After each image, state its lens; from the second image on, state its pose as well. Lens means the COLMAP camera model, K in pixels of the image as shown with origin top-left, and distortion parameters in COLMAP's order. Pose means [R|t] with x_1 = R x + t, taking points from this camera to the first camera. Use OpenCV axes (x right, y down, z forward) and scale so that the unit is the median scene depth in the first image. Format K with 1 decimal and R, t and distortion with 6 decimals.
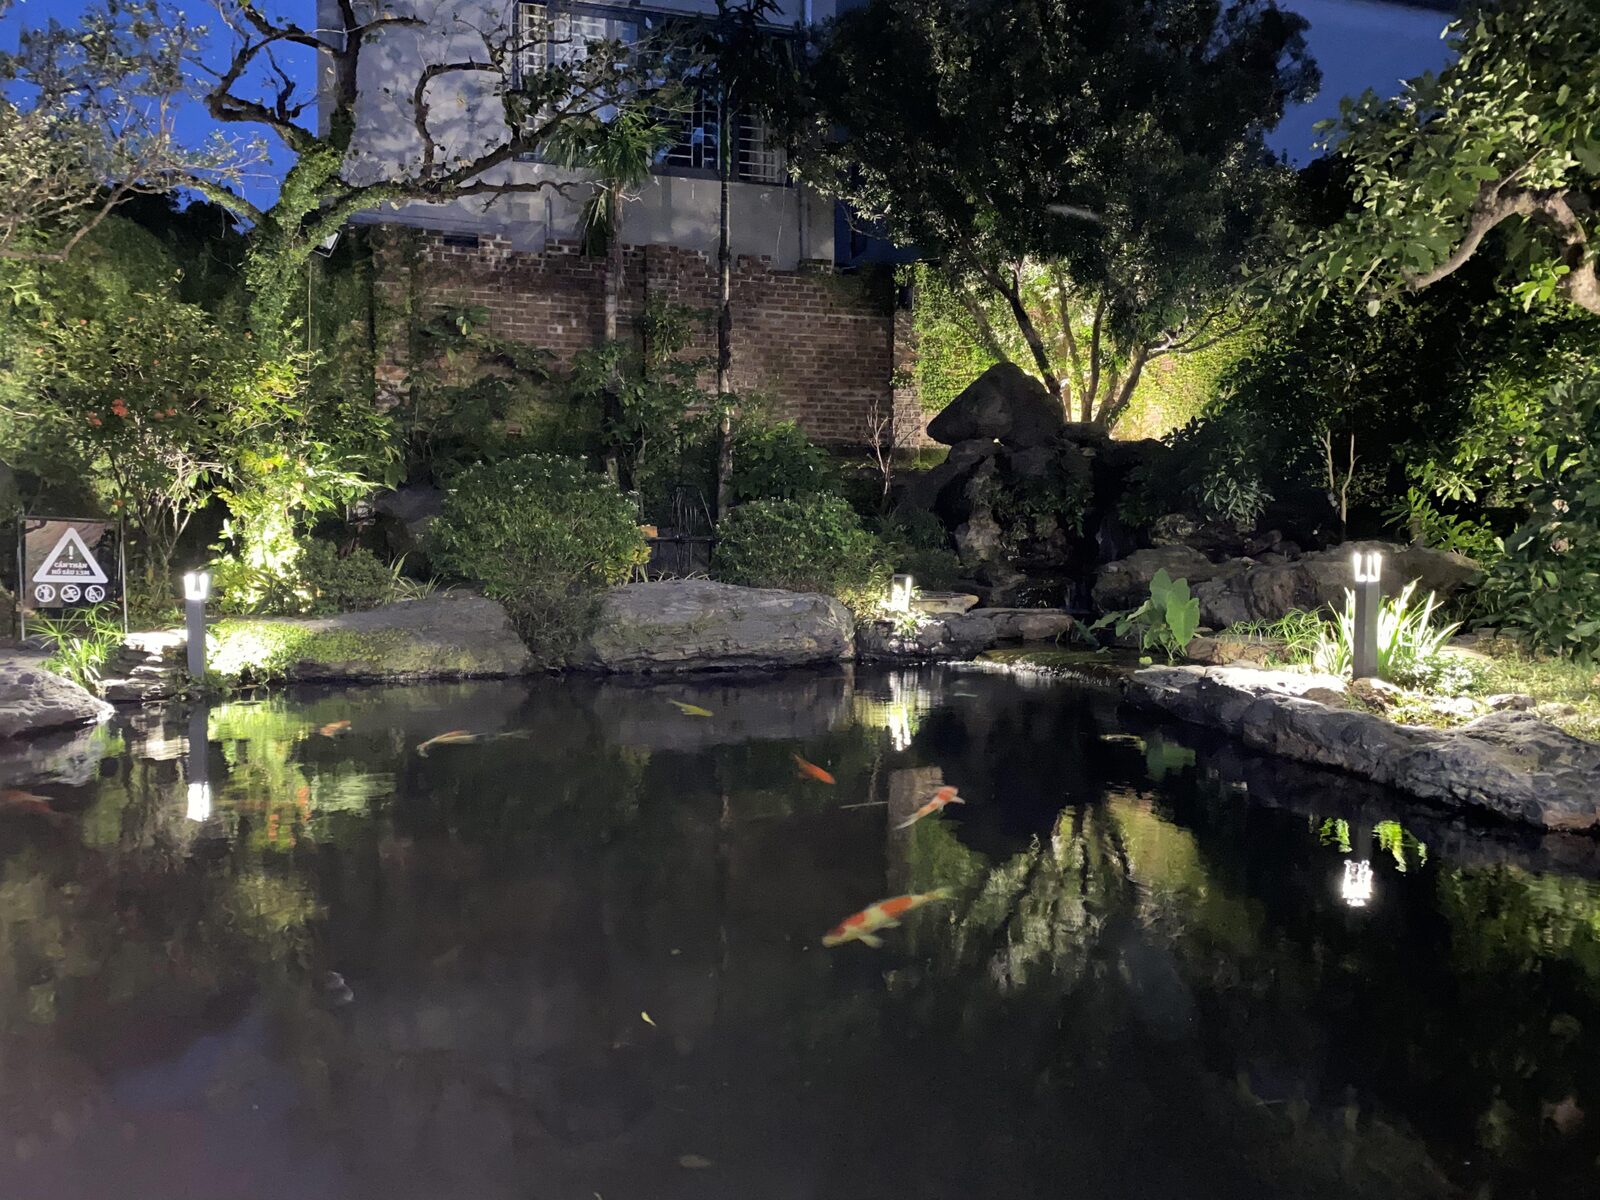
lens RADIAL K [[1207.1, 0, 799.6], [0, 1207.1, 600.1], [0, 0, 1]] dist [0.012857, -0.003295]
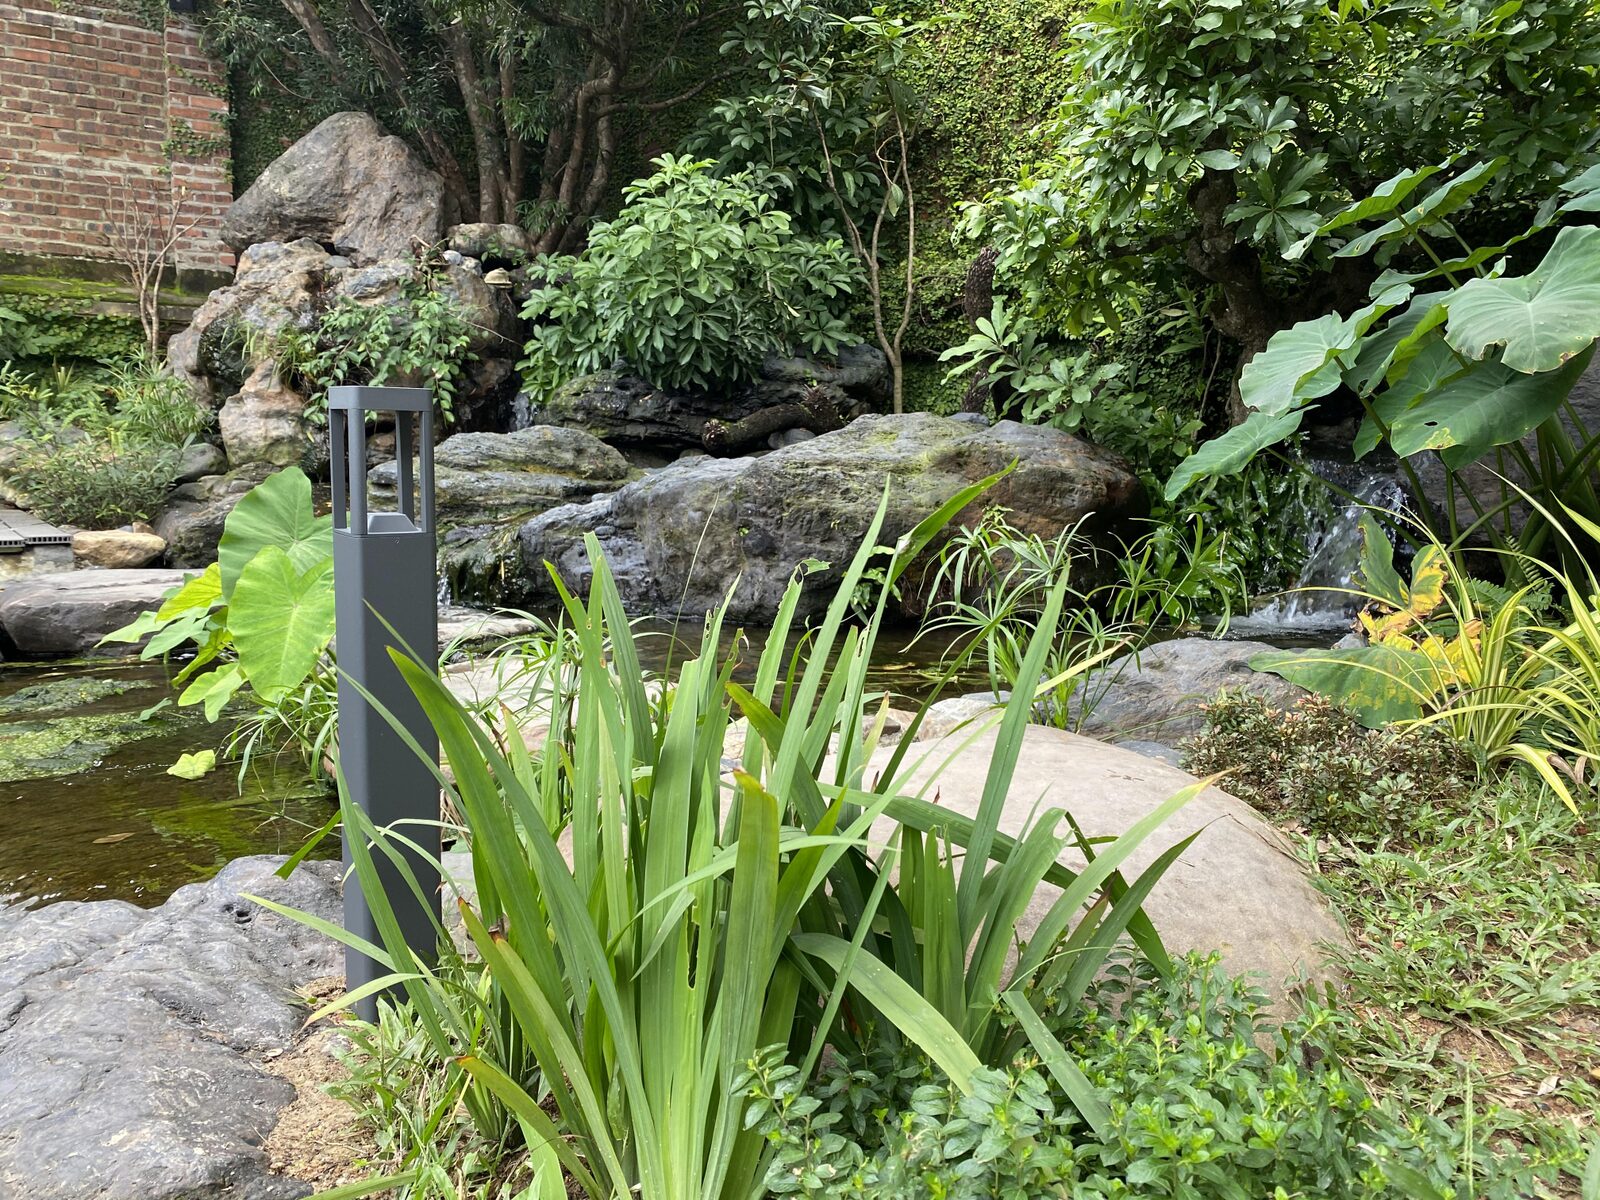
lens RADIAL K [[1207.1, 0, 800.4], [0, 1207.1, 600.5], [0, 0, 1]] dist [0.012857, -0.003295]
pose [[0.955458, -0.035092, 0.293032, 0.186037], [0.015212, 0.997442, 0.069849, -0.005005], [-0.294733, -0.062280, 0.953548, 0.362704]]
